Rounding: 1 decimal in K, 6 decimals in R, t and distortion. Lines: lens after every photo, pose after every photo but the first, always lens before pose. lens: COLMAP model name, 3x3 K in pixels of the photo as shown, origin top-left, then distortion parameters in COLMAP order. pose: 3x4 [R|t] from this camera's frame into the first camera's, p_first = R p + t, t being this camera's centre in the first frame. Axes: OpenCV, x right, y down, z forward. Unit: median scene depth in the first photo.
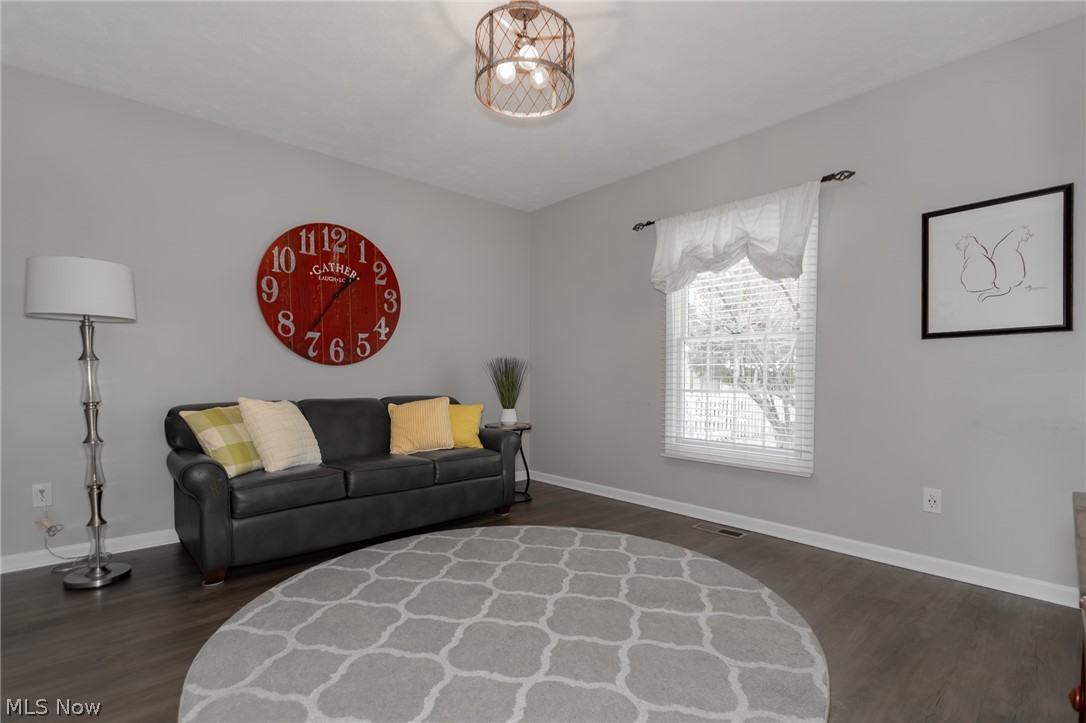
lens RADIAL K [[512.5, 0, 533.7], [0, 512.5, 388.3], [0, 0, 1]] dist [0.003264, -0.000739]
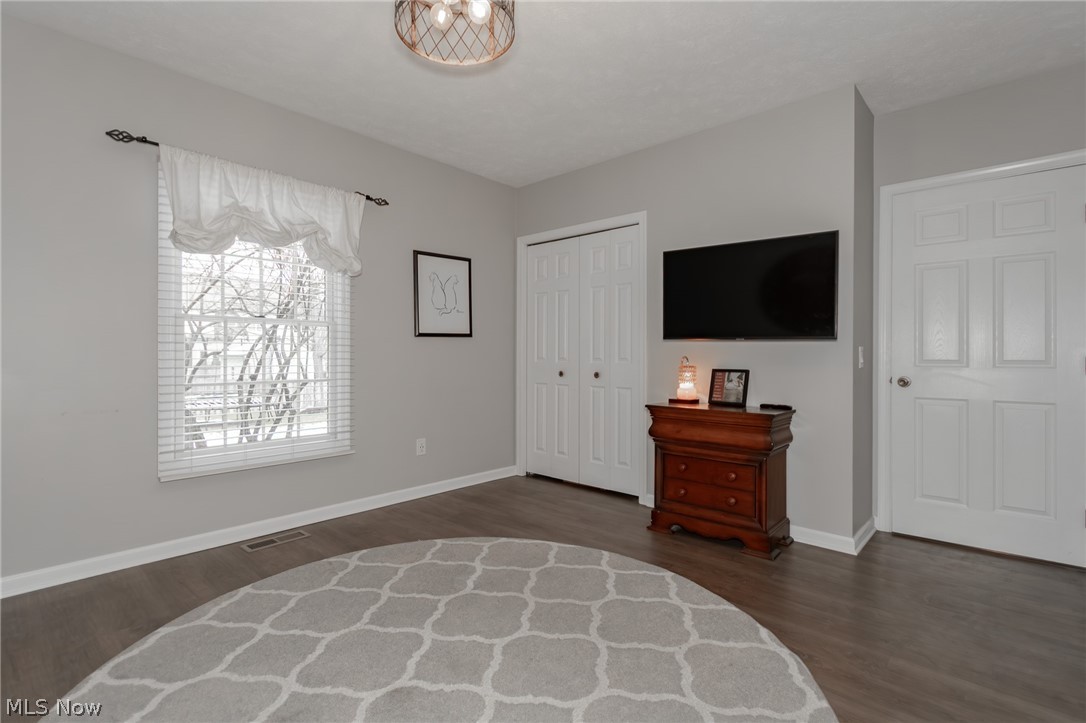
lens RADIAL K [[512.5, 0, 542.5], [0, 512.5, 356.2], [0, 0, 1]] dist [0.003264, -0.000739]
pose [[-0.107101, -0.003272, 0.994243, -0.717407], [0.031358, 0.999486, 0.006668, -0.039289], [-0.993753, 0.031892, -0.106944, 0.804935]]
